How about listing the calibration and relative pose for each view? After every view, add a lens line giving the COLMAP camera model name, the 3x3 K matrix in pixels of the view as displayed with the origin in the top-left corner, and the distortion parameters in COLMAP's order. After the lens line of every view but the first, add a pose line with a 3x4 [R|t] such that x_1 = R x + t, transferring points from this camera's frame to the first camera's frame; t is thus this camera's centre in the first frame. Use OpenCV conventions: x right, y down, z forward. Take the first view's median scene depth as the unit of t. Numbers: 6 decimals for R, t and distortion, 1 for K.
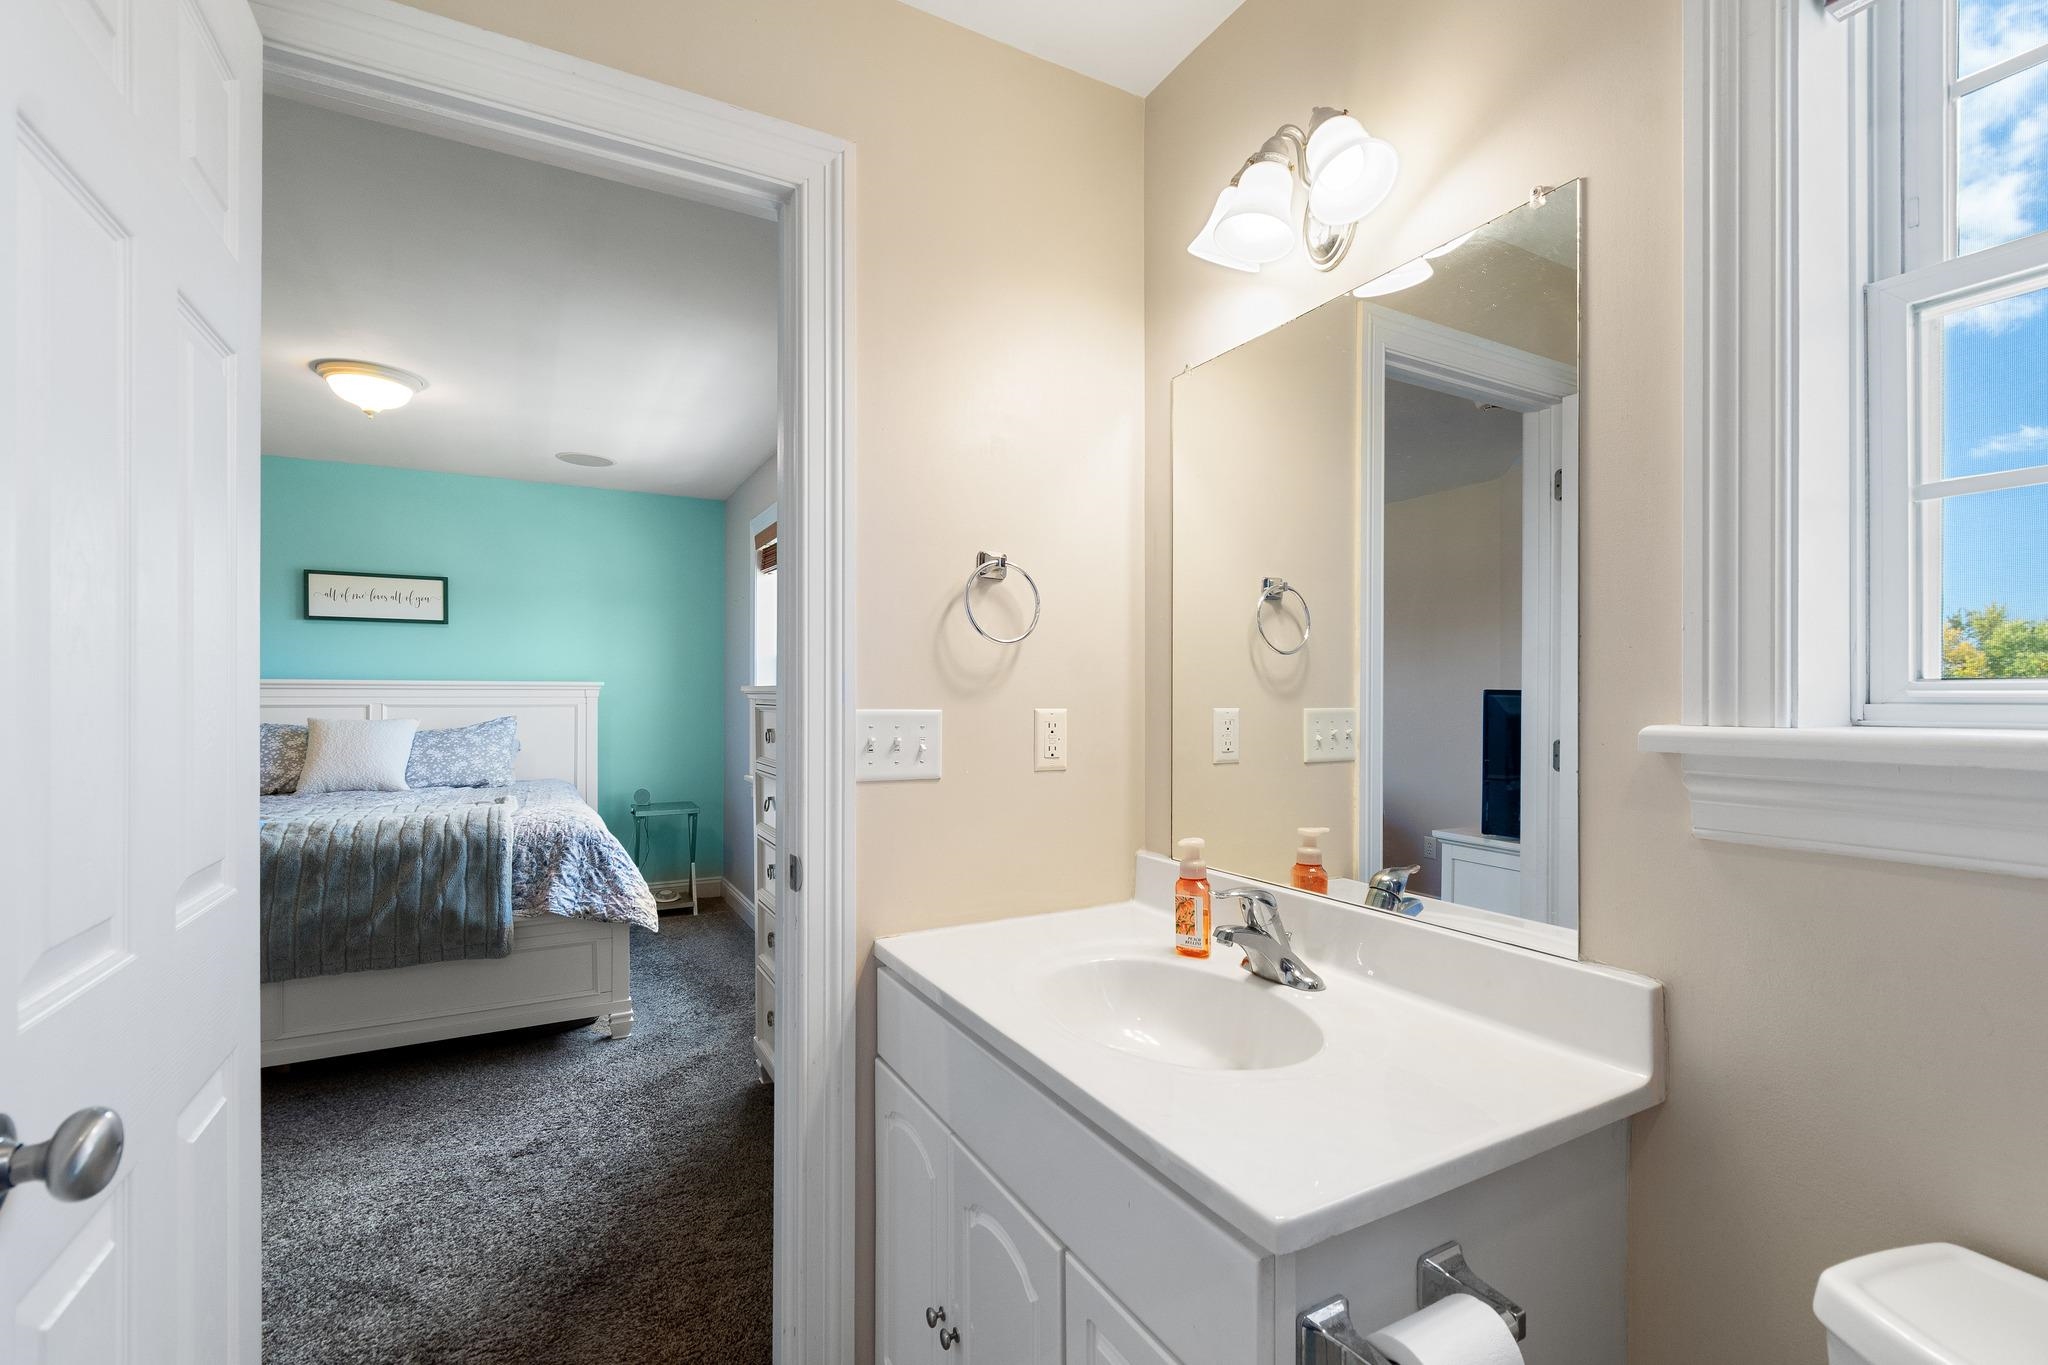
lens RADIAL K [[932.1, 0, 1026.7], [0, 932.1, 688.7], [0, 0, 1]] dist [0.003787, -0.002816]
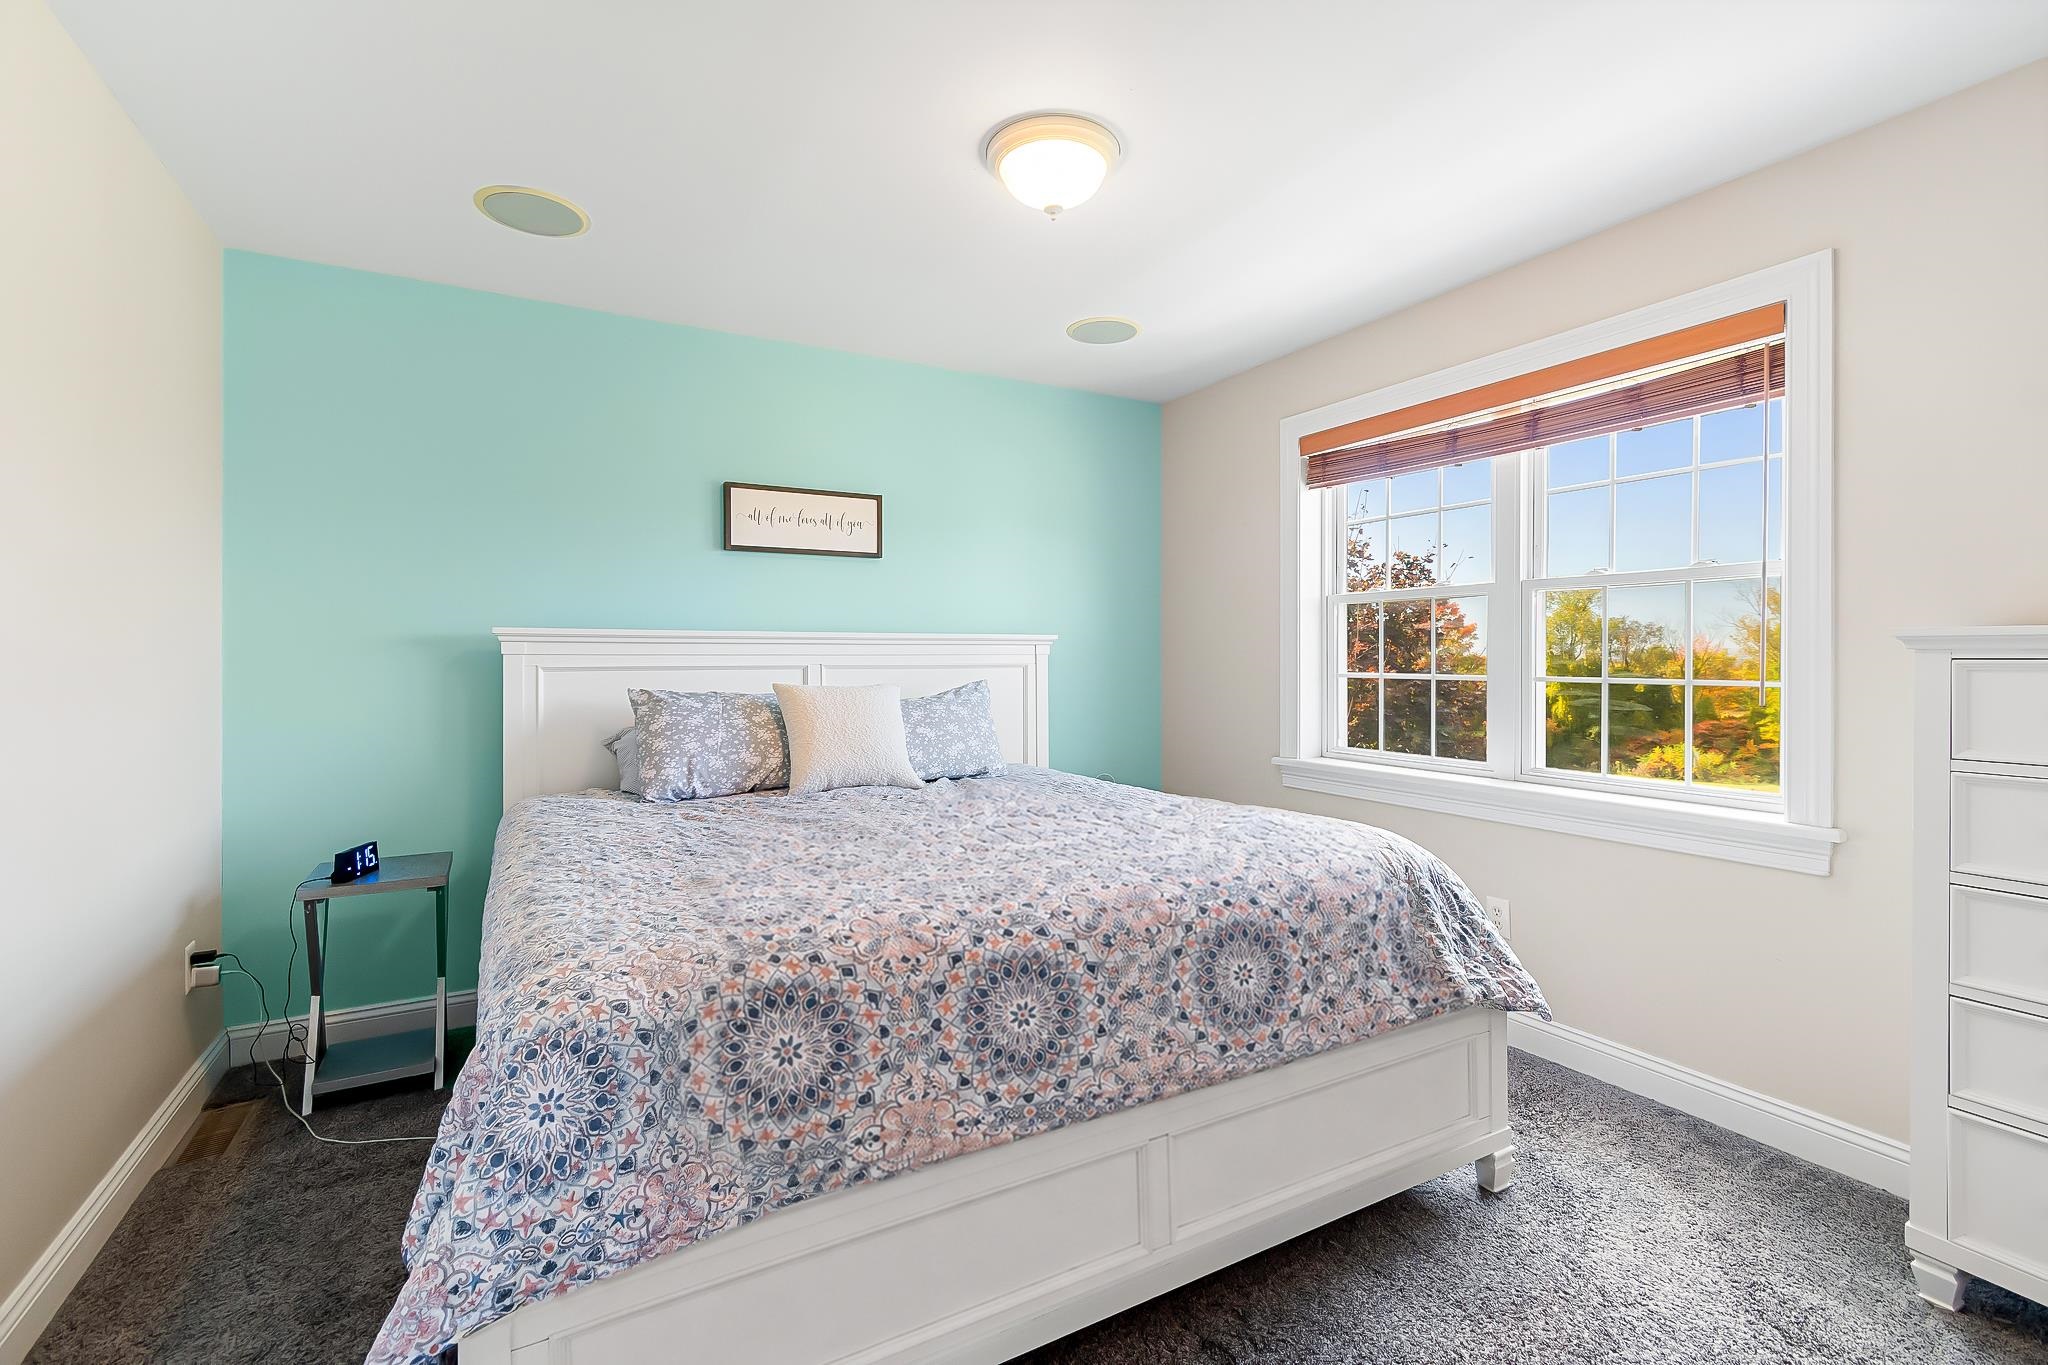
lens RADIAL K [[932.1, 0, 1012.2], [0, 932.1, 650.5], [0, 0, 1]] dist [0.003787, -0.002816]
pose [[0.999992, -0.003817, -0.001018, -0.545298], [0.003815, 0.999992, -0.001325, 0.007056], [0.001023, 0.001322, 0.999999, 0.264466]]
